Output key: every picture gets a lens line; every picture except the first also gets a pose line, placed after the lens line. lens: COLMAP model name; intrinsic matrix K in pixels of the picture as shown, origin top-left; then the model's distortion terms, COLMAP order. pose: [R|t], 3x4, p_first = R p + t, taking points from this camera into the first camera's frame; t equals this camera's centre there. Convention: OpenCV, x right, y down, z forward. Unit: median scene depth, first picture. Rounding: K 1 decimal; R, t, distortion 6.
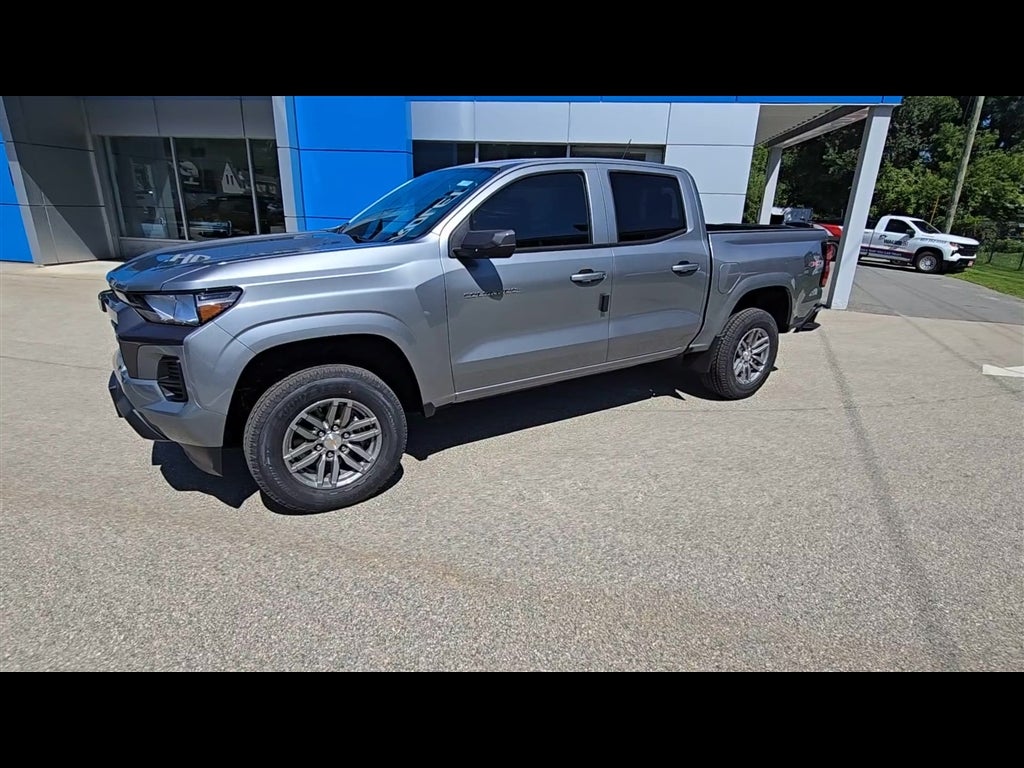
lens RADIAL K [[525.0, 0, 518.1], [0, 525.0, 386.4], [0, 0, 1]] dist [0.001127, -0.001103]
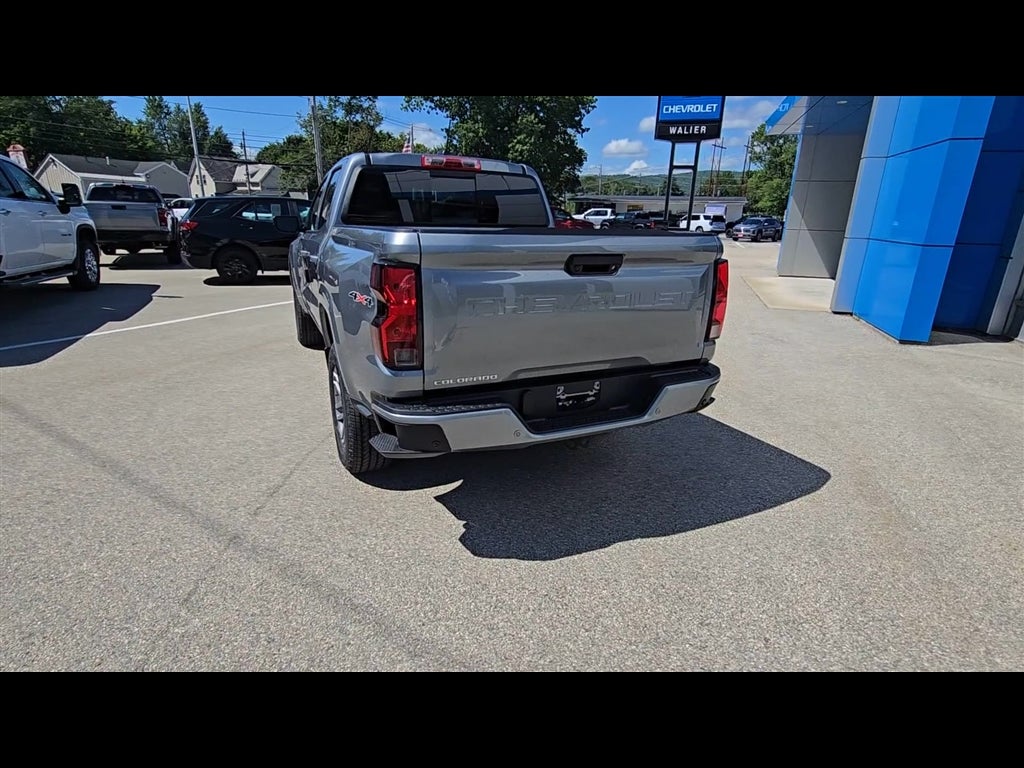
lens RADIAL K [[525.0, 0, 518.1], [0, 525.0, 386.4], [0, 0, 1]] dist [0.001127, -0.001103]
pose [[-0.129247, 0.282992, -0.950374, 1.364816], [-0.333293, 0.890257, 0.310417, -0.476986], [0.933922, 0.356874, -0.020744, 1.574830]]
